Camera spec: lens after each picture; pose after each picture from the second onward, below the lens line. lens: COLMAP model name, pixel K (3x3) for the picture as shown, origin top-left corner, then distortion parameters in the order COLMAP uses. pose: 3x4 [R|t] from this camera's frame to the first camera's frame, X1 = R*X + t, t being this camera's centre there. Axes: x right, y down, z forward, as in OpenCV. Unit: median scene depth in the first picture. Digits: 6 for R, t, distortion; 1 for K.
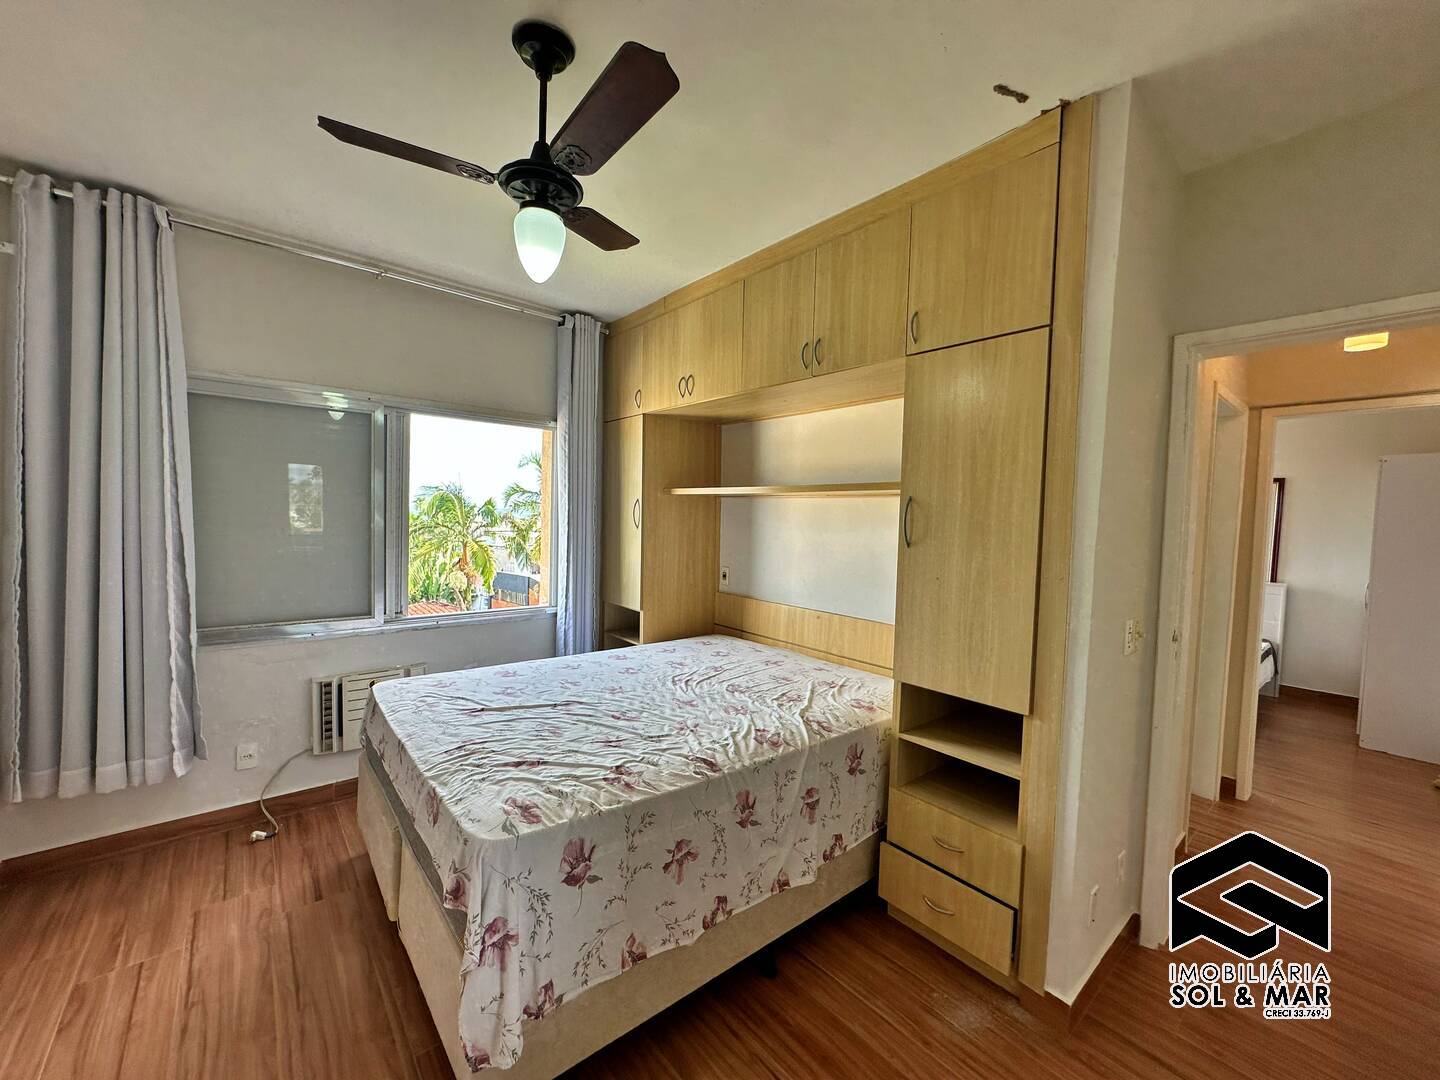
lens RADIAL K [[575.0, 0, 720.1], [0, 575.0, 538.2], [0, 0, 1]] dist [-0.004241, 0.001945]
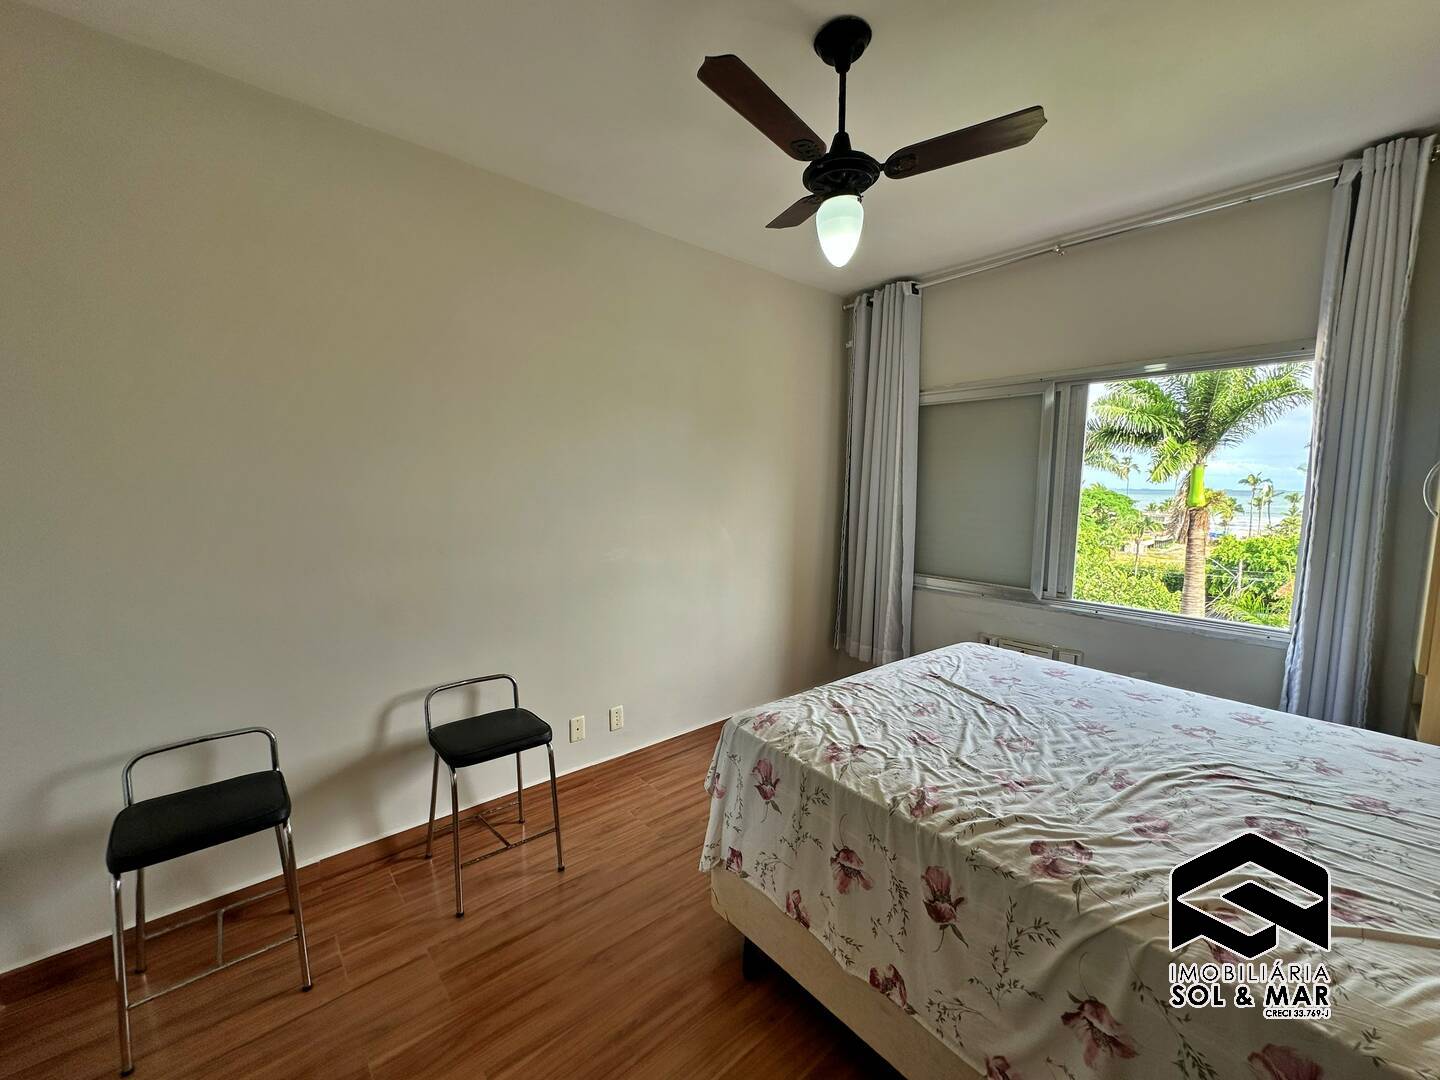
lens RADIAL K [[575.0, 0, 719.8], [0, 575.0, 538.1], [0, 0, 1]] dist [-0.004241, 0.001945]
pose [[0.019120, 0.068433, -0.997472, 0.614444], [-0.052945, 0.996324, 0.067339, 0.002343], [0.998414, 0.051524, 0.022673, 0.602184]]
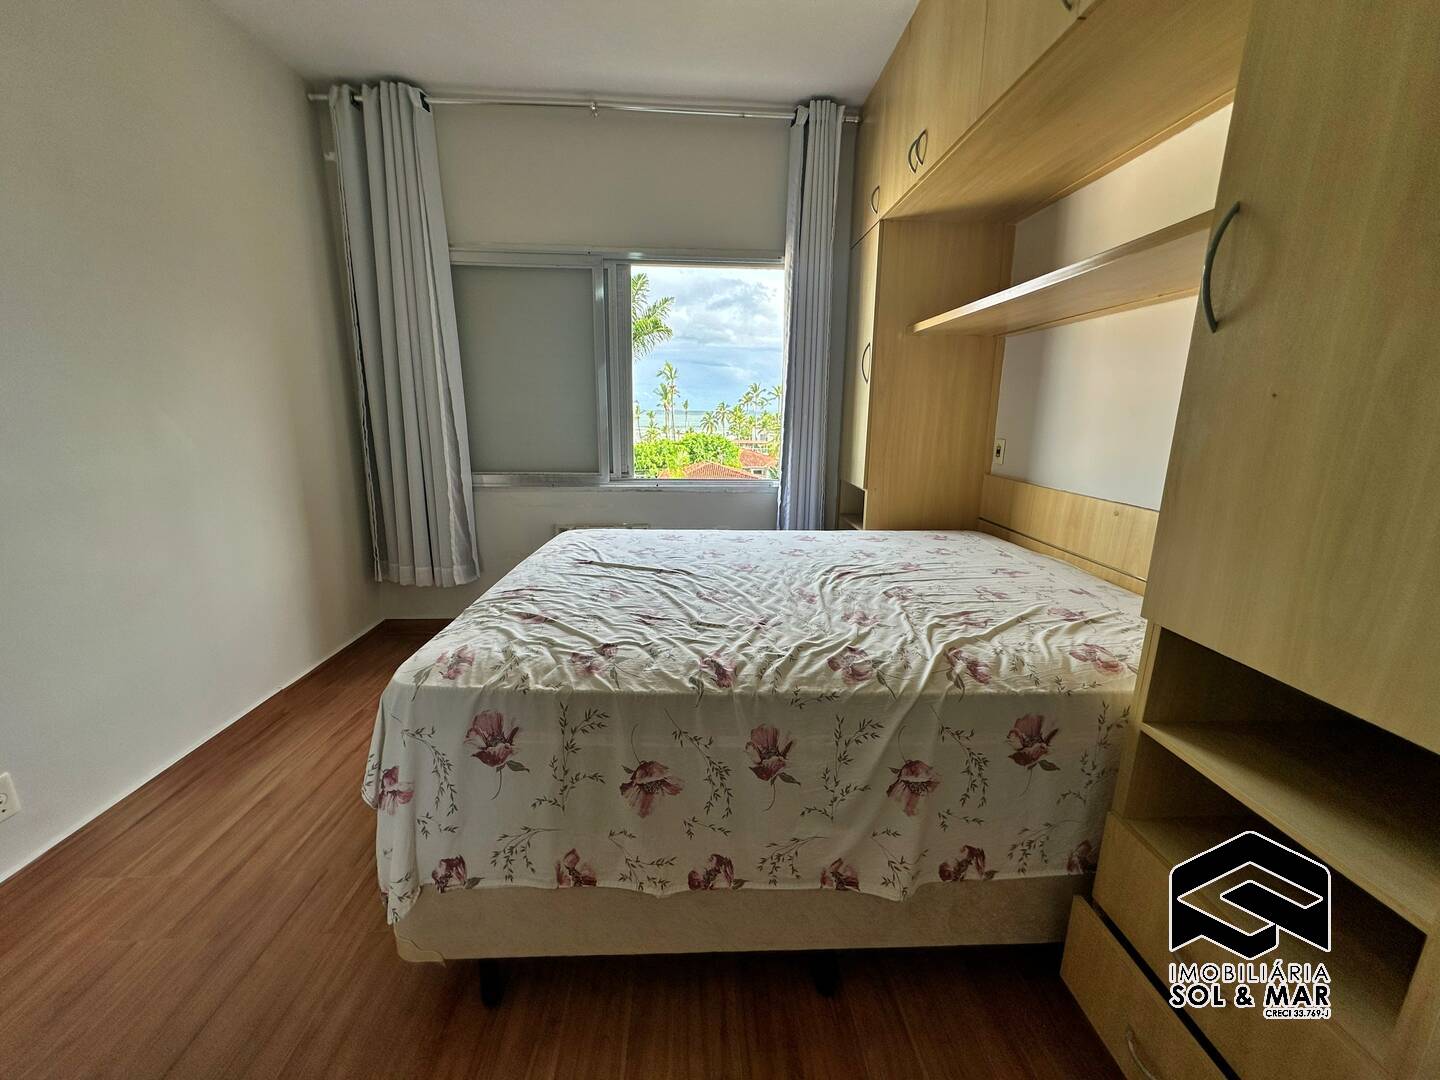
lens RADIAL K [[575.0, 0, 720.6], [0, 575.0, 539.8], [0, 0, 1]] dist [-0.004241, 0.001945]
pose [[0.797855, 0.114754, -0.591826, 0.311776], [-0.014456, 0.985075, 0.171517, 0.105495], [0.602676, -0.128290, 0.787606, 0.421091]]
